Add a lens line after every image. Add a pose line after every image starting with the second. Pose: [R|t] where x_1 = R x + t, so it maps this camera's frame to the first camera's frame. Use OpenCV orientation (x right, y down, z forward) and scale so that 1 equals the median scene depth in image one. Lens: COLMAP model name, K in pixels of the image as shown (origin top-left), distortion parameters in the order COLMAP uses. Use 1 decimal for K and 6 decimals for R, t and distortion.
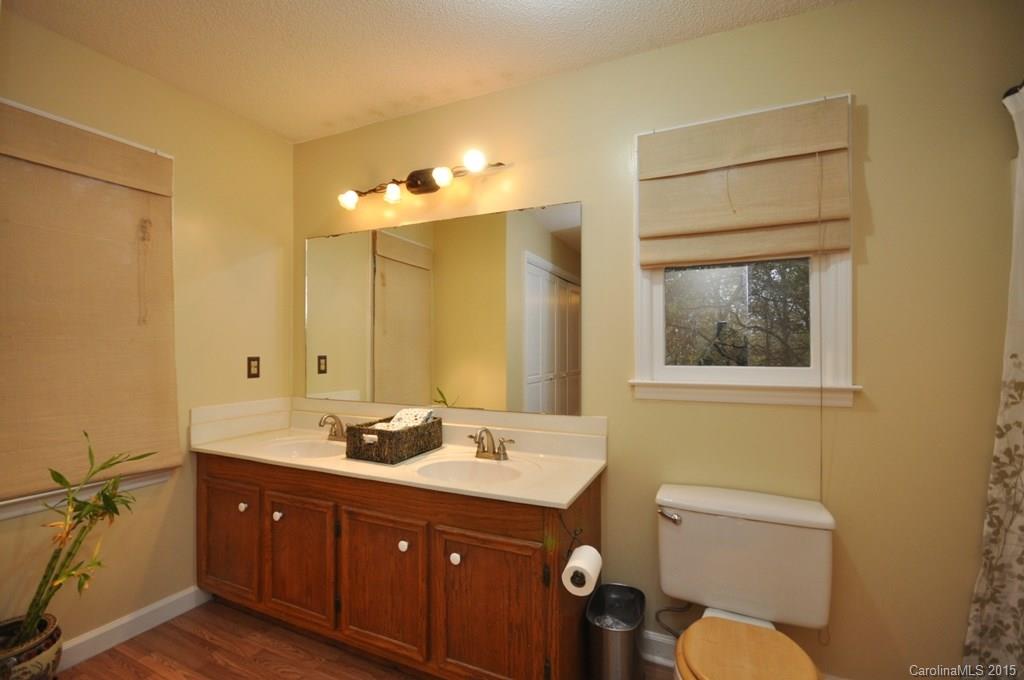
lens RADIAL K [[455.3, 0, 515.4], [0, 455.3, 347.7], [0, 0, 1]] dist [0.000973, 0.000304]
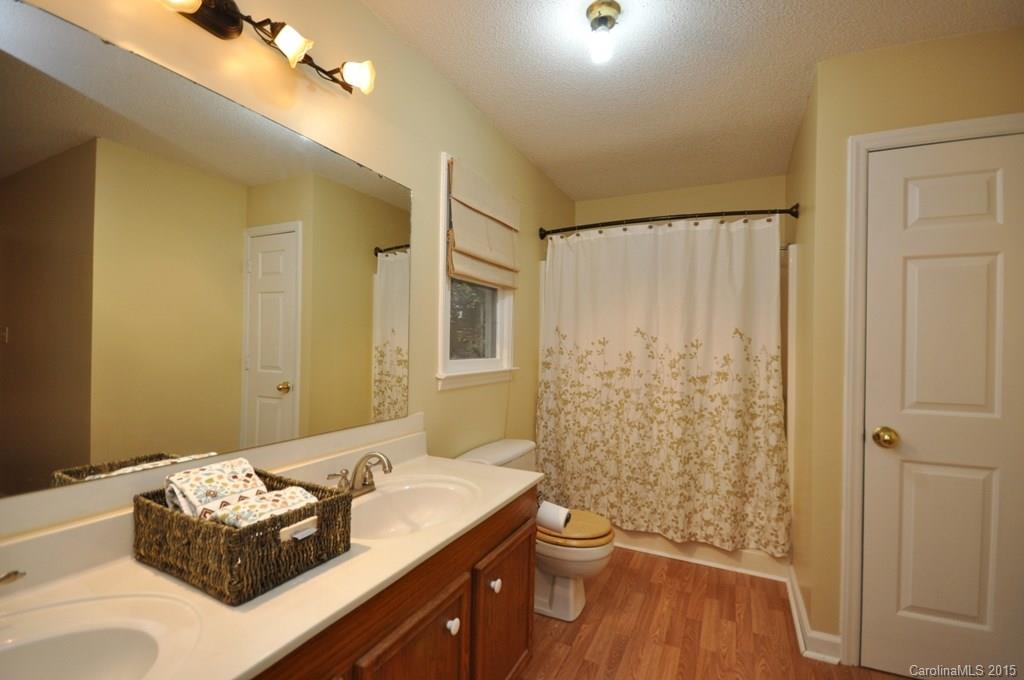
lens RADIAL K [[453.2, 0, 515.7], [0, 453.2, 346.4], [0, 0, 1]] dist [-0.002605, -0.000747]
pose [[0.019057, -0.001168, 0.999818, -0.773646], [-0.011291, 0.999935, 0.001383, 0.001396], [-0.999755, -0.011315, 0.019043, 0.742220]]
